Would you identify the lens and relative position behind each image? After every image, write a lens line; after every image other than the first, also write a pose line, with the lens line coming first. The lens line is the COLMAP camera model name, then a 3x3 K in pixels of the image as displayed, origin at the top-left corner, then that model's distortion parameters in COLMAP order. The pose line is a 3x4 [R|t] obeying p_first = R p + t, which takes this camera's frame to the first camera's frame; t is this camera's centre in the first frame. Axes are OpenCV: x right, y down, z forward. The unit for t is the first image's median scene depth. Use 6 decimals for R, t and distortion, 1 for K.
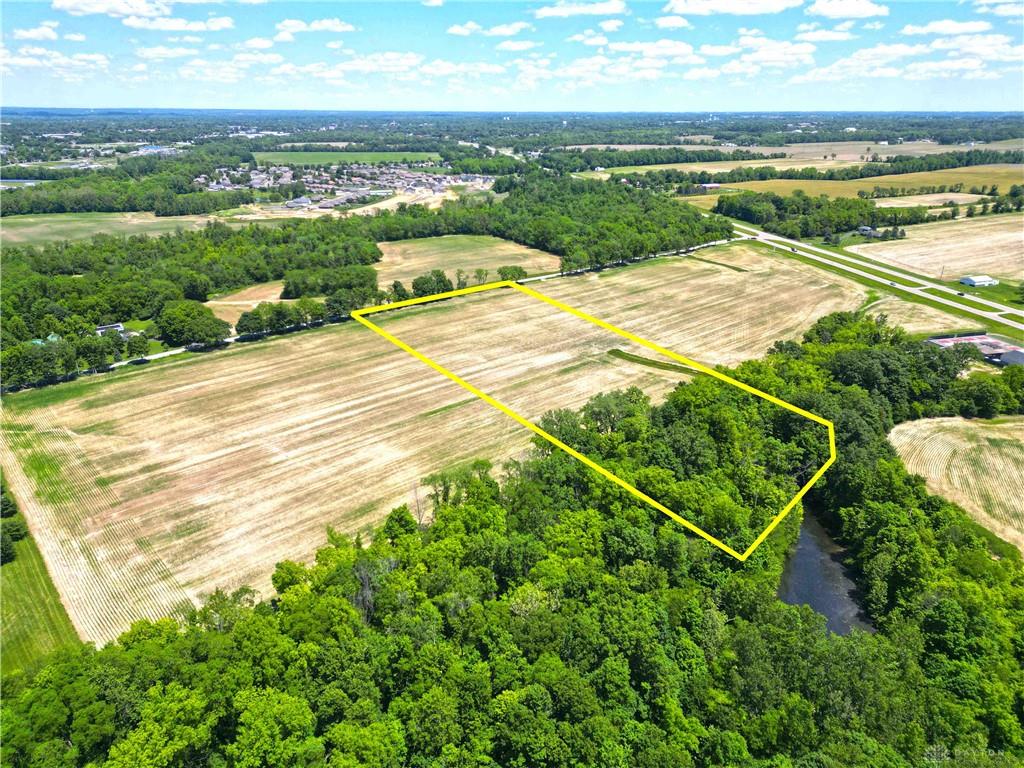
lens RADIAL K [[710.8, 0, 507.0], [0, 710.8, 385.1], [0, 0, 1]] dist [0.091279, -0.090071]
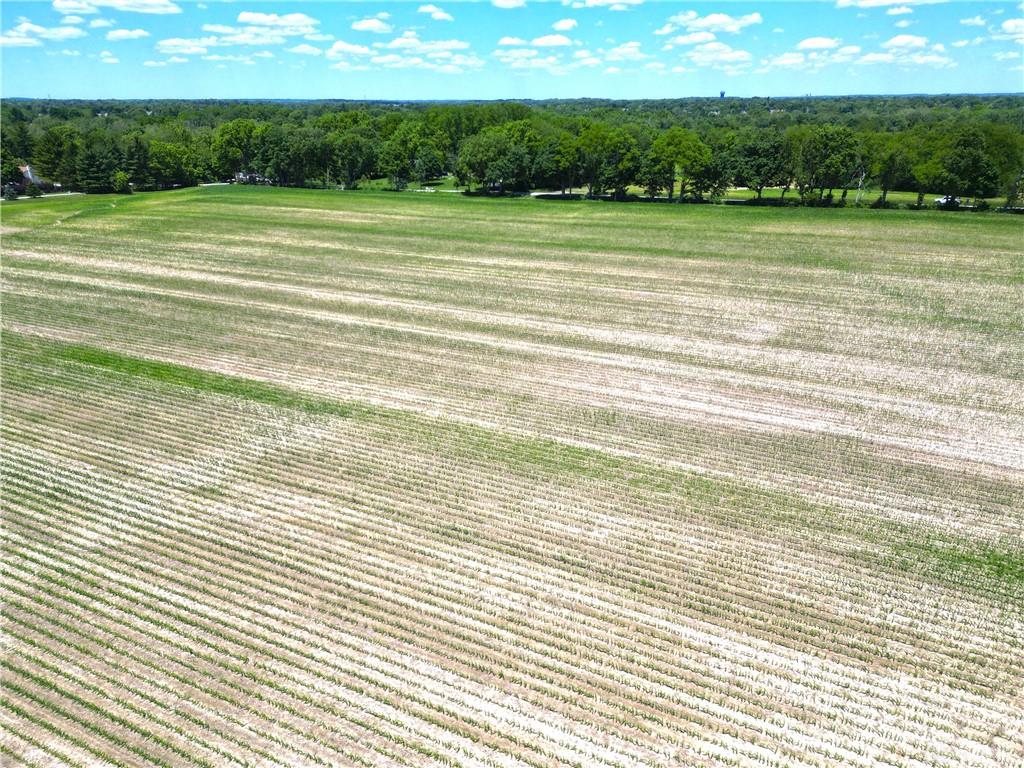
lens RADIAL K [[710.8, 0, 507.0], [0, 710.8, 385.1], [0, 0, 1]] dist [0.091279, -0.090071]
pose [[0.368053, 0.337470, -0.866401, 0.083791], [-0.328775, 0.918848, 0.218233, -0.026892], [0.869738, 0.204530, 0.449136, 0.510415]]
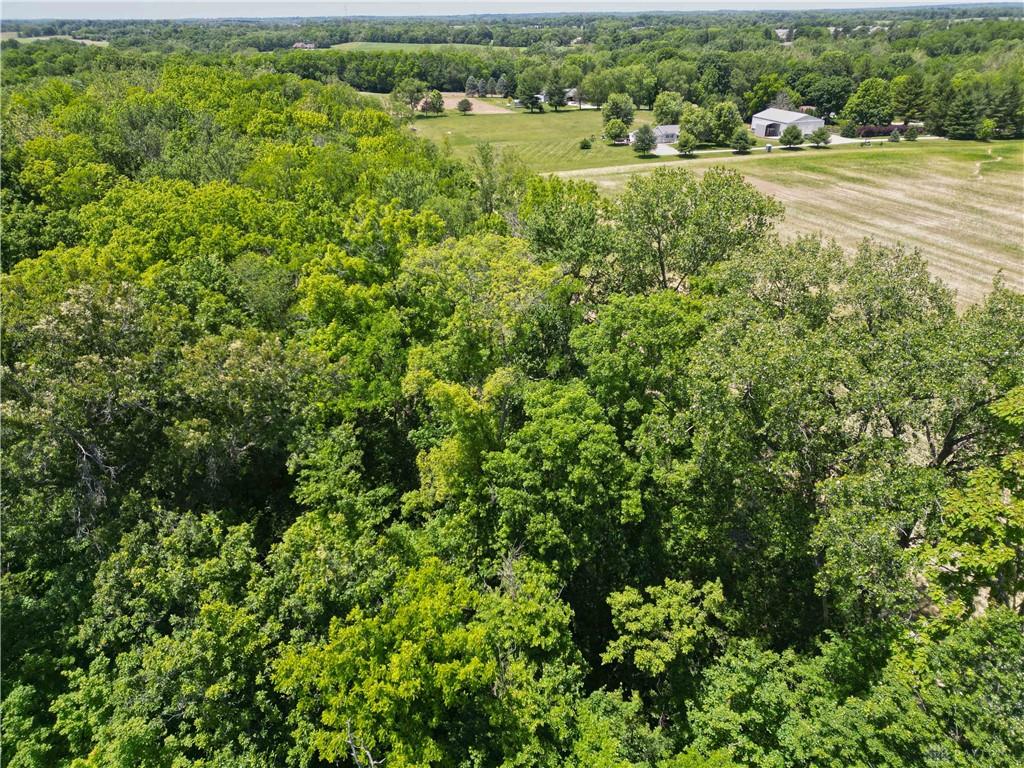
lens RADIAL K [[710.8, 0, 507.0], [0, 710.8, 385.1], [0, 0, 1]] dist [0.091279, -0.090071]
pose [[-0.421971, 0.414941, -0.806079, 0.120379], [-0.313646, 0.767398, 0.559219, -0.006625], [0.850627, 0.488798, -0.193675, 0.404683]]
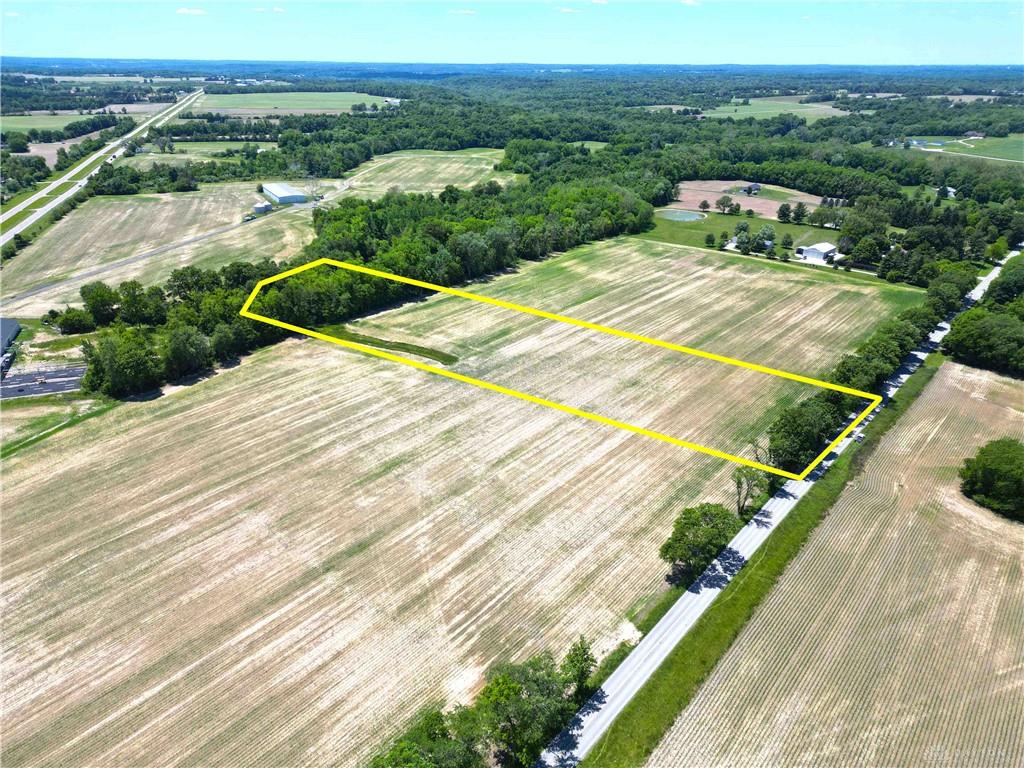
lens RADIAL K [[710.8, 0, 507.0], [0, 710.8, 385.1], [0, 0, 1]] dist [0.091279, -0.090071]
pose [[-0.990073, 0.047301, -0.132352, 0.125120], [-0.060840, 0.704645, 0.706947, -0.393120], [0.126701, 0.707982, -0.694772, 1.024153]]
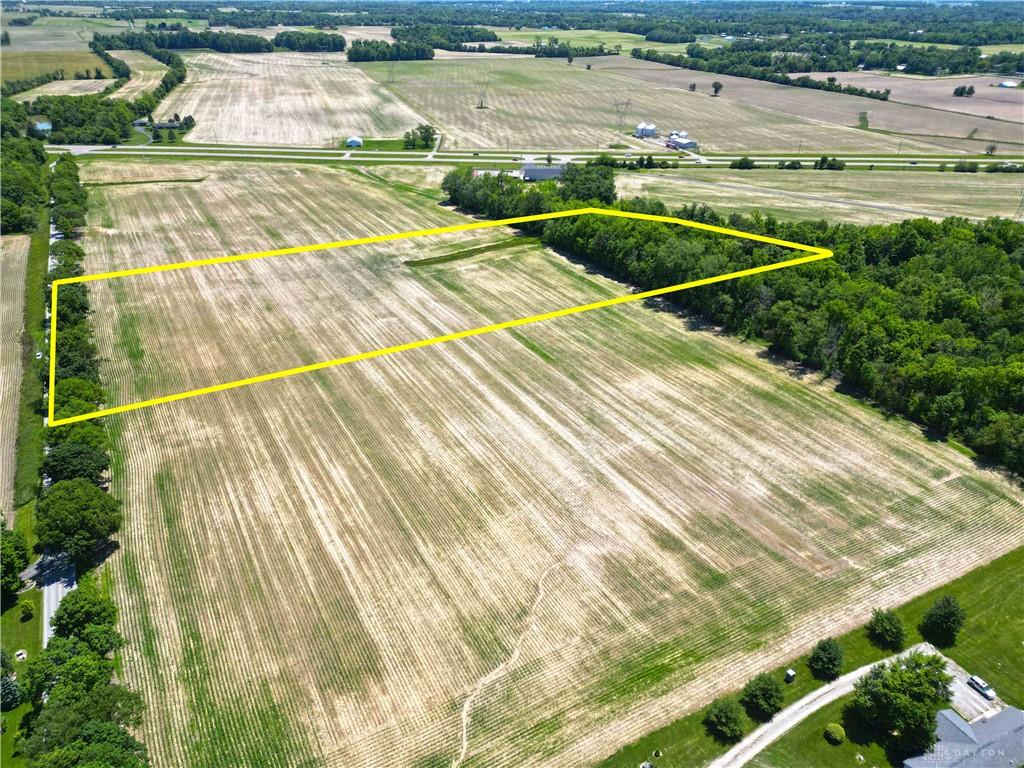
lens RADIAL K [[710.8, 0, 507.0], [0, 710.8, 385.1], [0, 0, 1]] dist [0.091279, -0.090071]
pose [[0.229041, -0.470209, 0.852317, -0.449130], [0.347719, 0.857345, 0.379541, -0.142975], [-0.909193, 0.209436, 0.359867, 0.368730]]
